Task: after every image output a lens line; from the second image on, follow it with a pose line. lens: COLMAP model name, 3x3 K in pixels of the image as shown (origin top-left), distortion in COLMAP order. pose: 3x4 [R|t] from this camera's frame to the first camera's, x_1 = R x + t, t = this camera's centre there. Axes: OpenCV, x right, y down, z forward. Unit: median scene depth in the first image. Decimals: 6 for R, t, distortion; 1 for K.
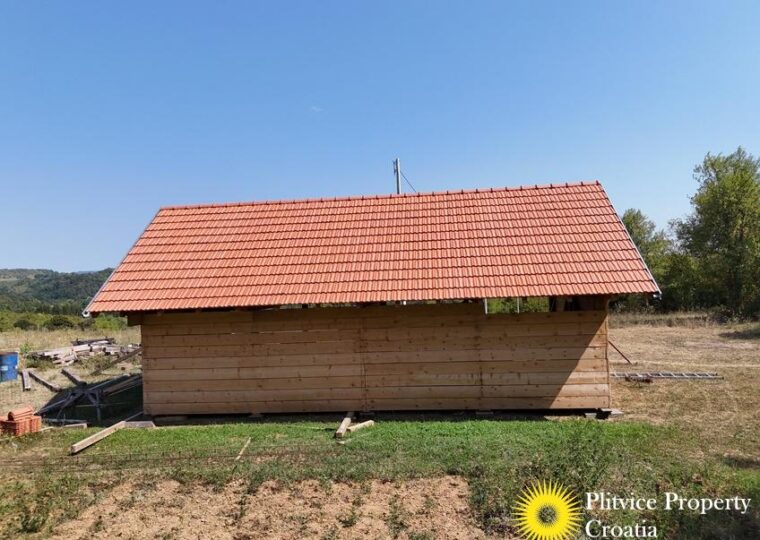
lens RADIAL K [[562.4, 0, 382.1], [0, 562.4, 271.4], [0, 0, 1]] dist [0.055029, -0.039995]
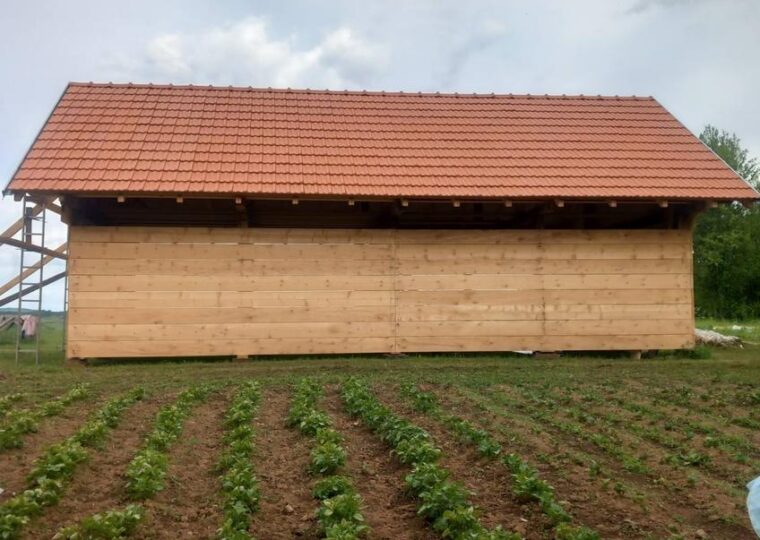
lens RADIAL K [[562.4, 0, 377.0], [0, 562.4, 269.4], [0, 0, 1]] dist [0.055029, -0.039995]
pose [[0.977144, 0.044312, 0.207908, -0.217955], [-0.040251, 0.998908, -0.023722, 0.158279], [-0.208733, 0.014811, 0.977861, 0.272124]]
